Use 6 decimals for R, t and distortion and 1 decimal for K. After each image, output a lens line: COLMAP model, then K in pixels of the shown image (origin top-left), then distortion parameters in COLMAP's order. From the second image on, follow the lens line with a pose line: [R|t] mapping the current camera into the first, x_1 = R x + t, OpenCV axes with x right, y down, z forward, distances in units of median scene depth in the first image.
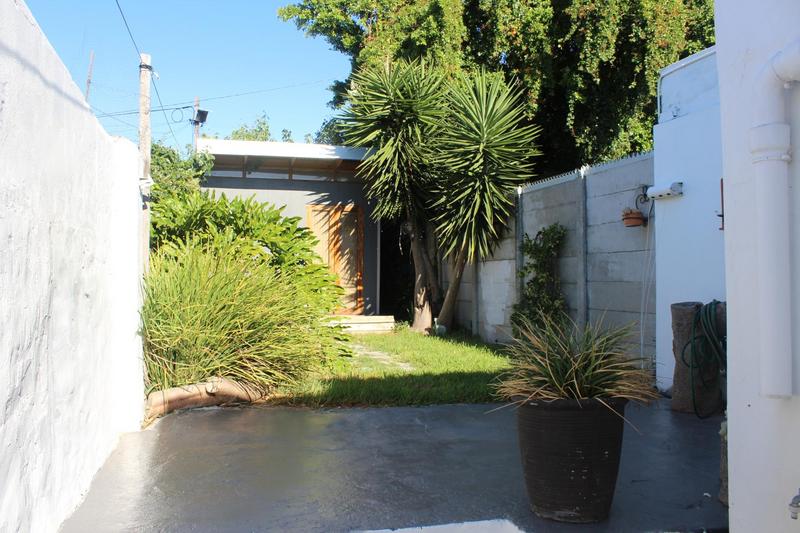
lens RADIAL K [[659.3, 0, 400.0], [0, 659.3, 266.5], [0, 0, 1]] dist [-0.181777, -0.000246]
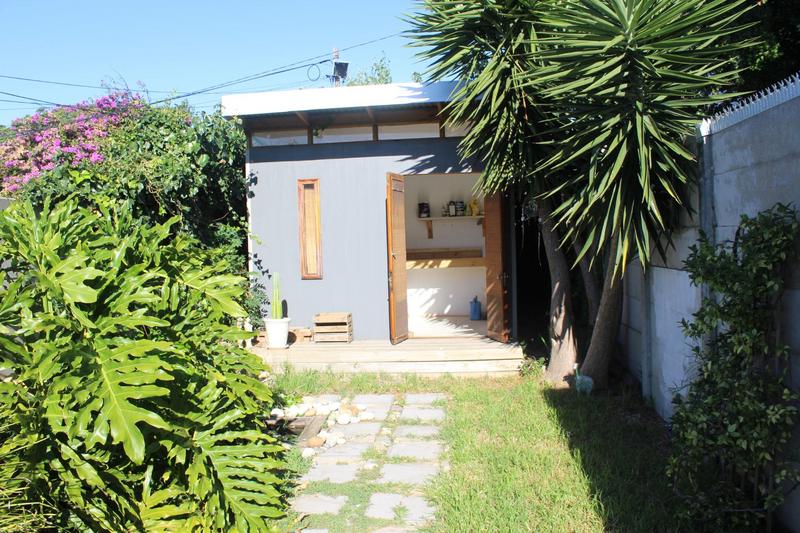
lens RADIAL K [[649.2, 0, 399.9], [0, 649.2, 250.0], [0, 0, 1]] dist [-0.138661, -0.001520]
pose [[0.921617, -0.022975, -0.387421, 0.143702], [0.039438, 0.998623, 0.034598, -0.050364], [0.386093, -0.047166, 0.921253, 0.474035]]
